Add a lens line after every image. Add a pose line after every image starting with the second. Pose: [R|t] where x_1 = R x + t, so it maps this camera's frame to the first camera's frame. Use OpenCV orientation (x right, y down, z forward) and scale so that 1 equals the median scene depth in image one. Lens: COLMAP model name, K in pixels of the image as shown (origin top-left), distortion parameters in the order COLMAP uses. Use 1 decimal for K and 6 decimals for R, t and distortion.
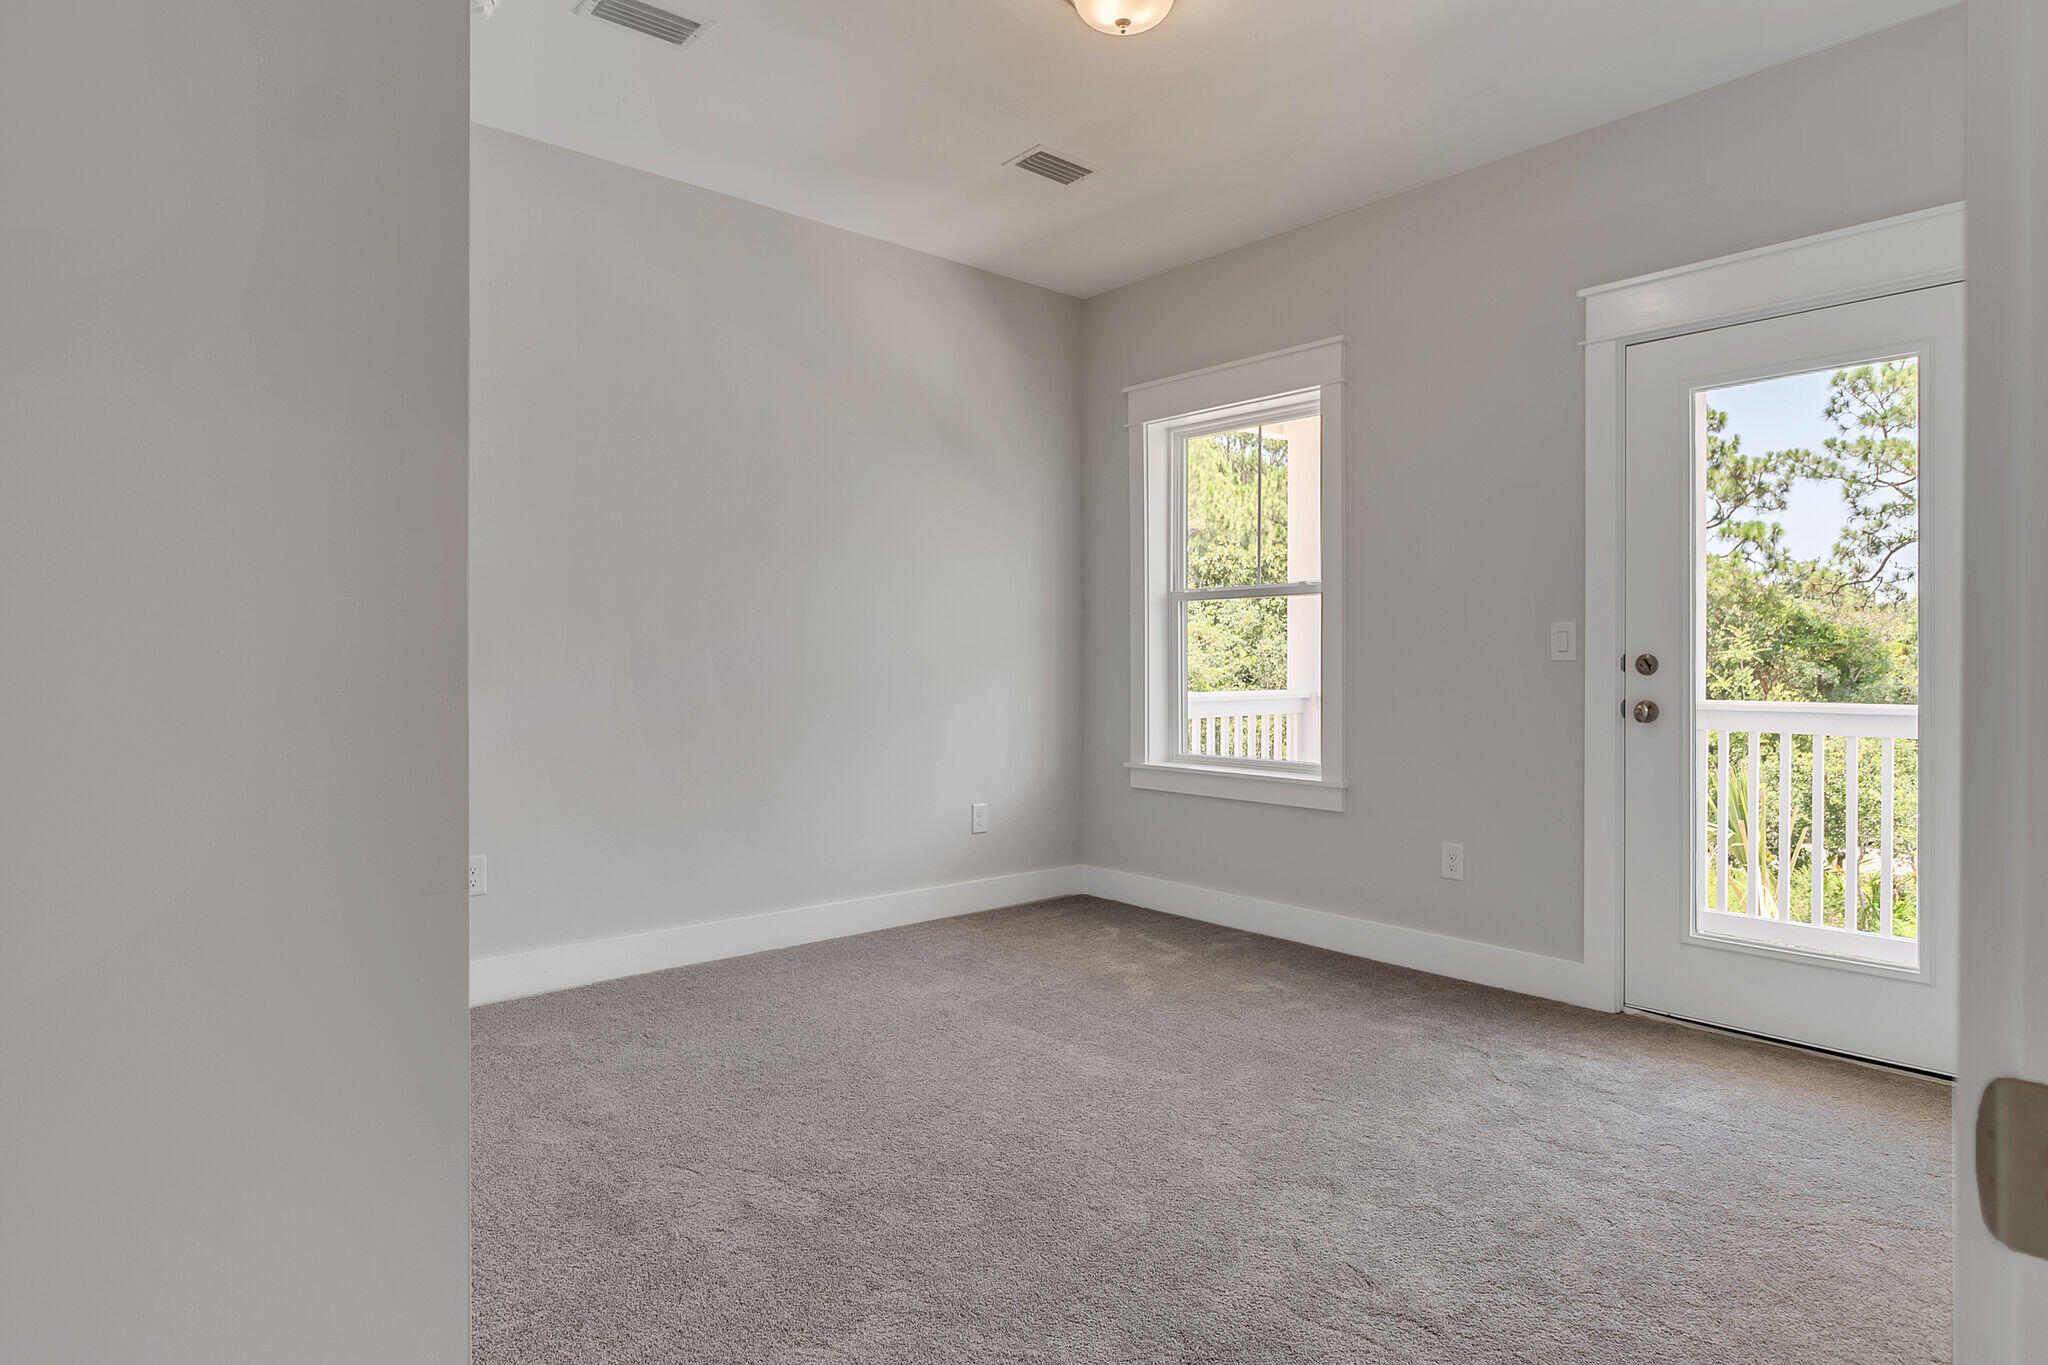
lens RADIAL K [[1128.4, 0, 1023.5], [0, 1128.4, 638.6], [0, 0, 1]] dist [-0.019965, 0.000532]
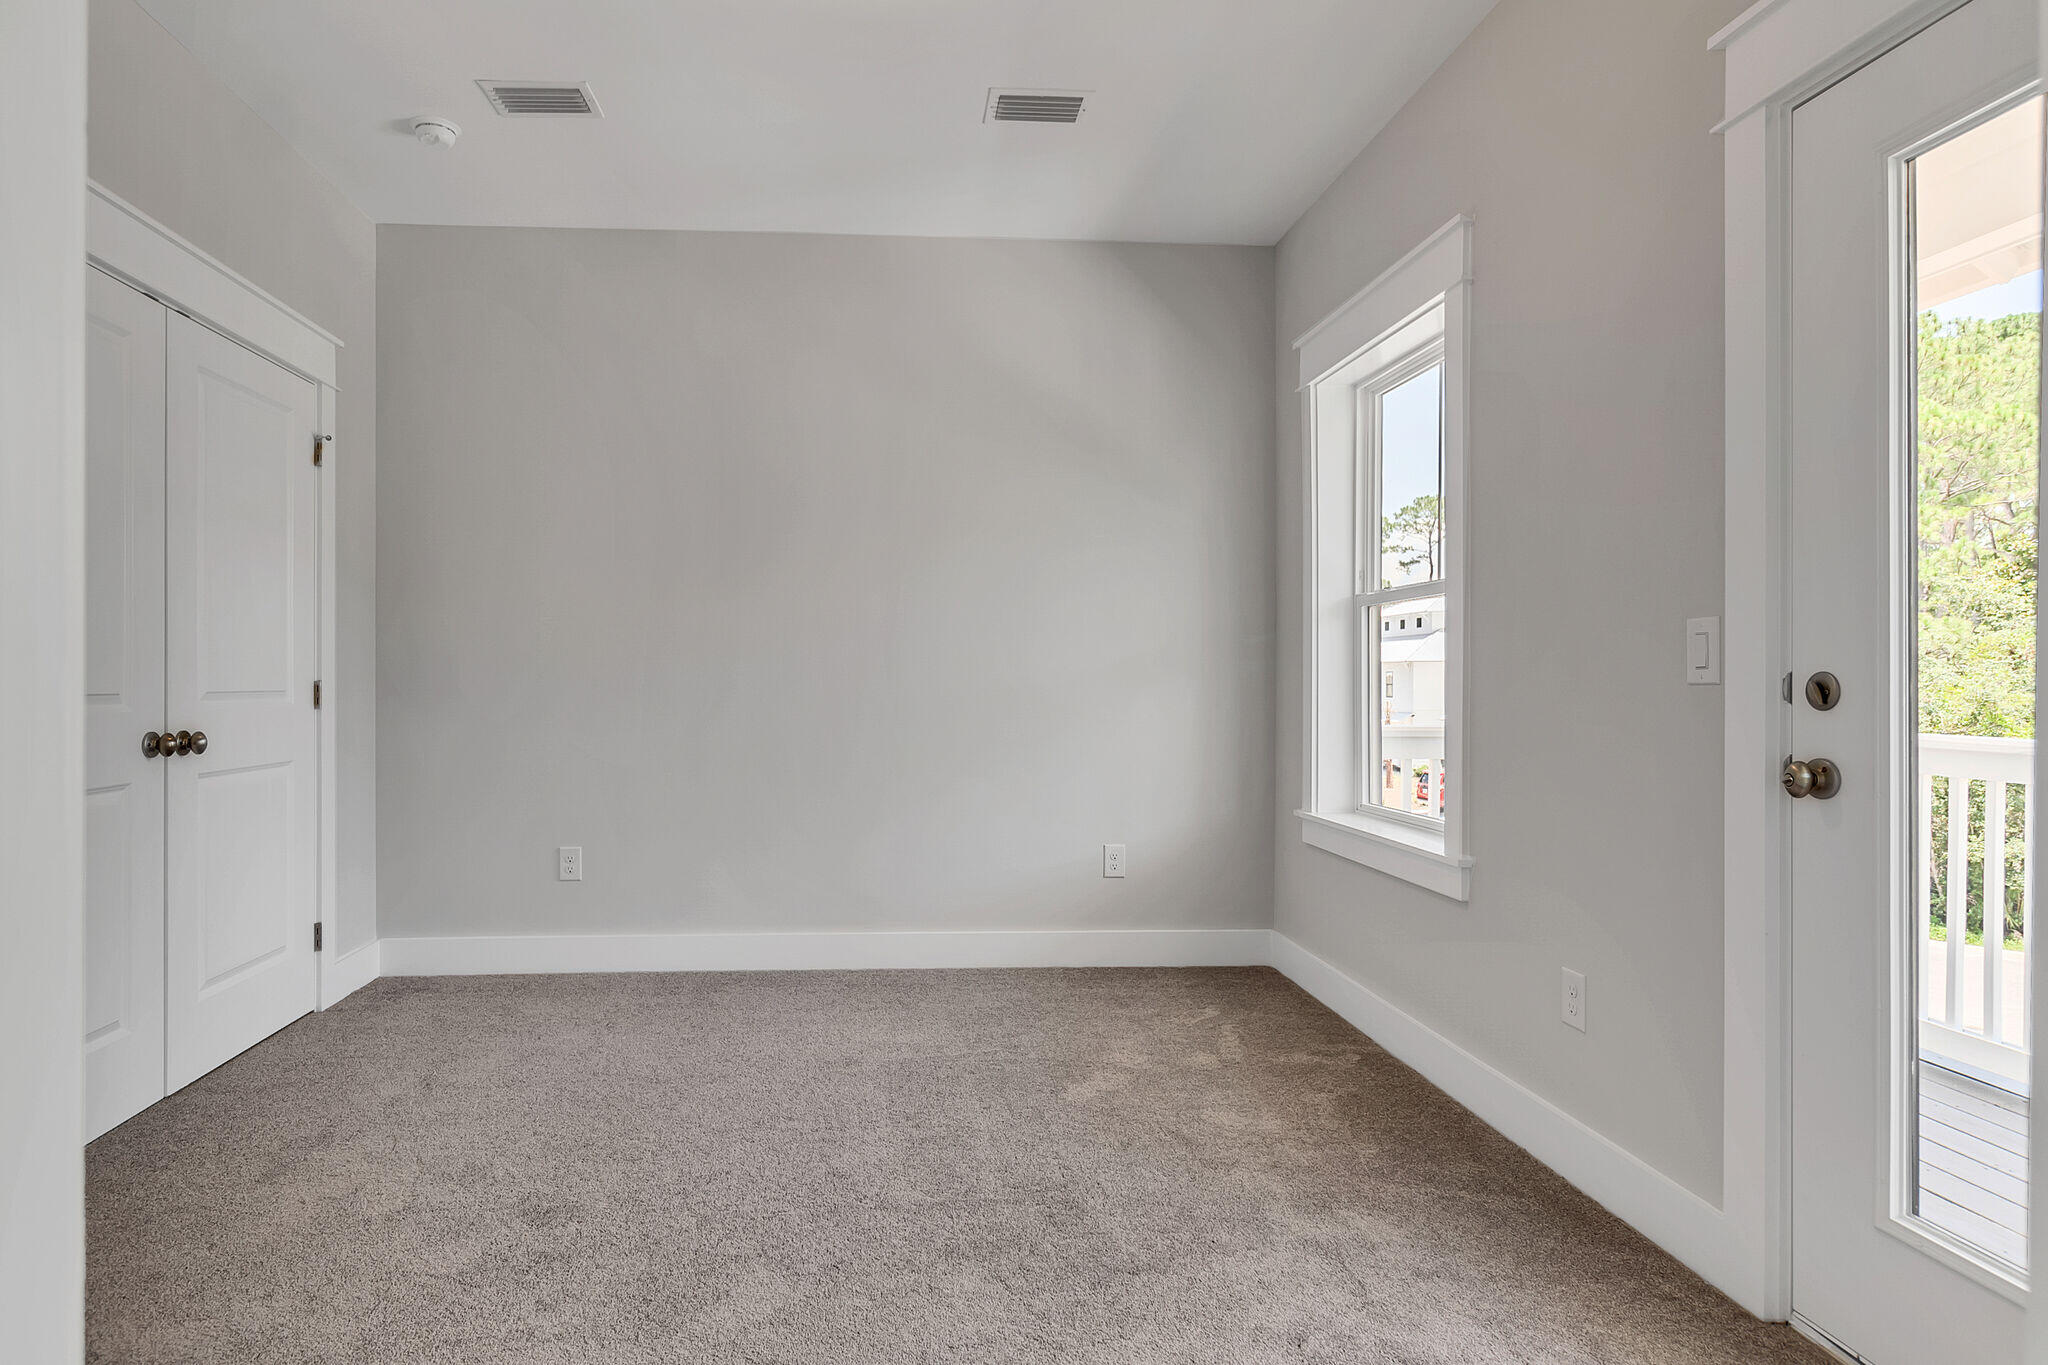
lens RADIAL K [[1104.1, 0, 936.1], [0, 1104.1, 665.6], [0, 0, 1]] dist [-0.001630, -0.000866]
pose [[0.794792, -0.008988, -0.606815, 0.427994], [0.011020, 0.999939, -0.000377, 0.005015], [0.606781, -0.006387, 0.794843, 0.255892]]
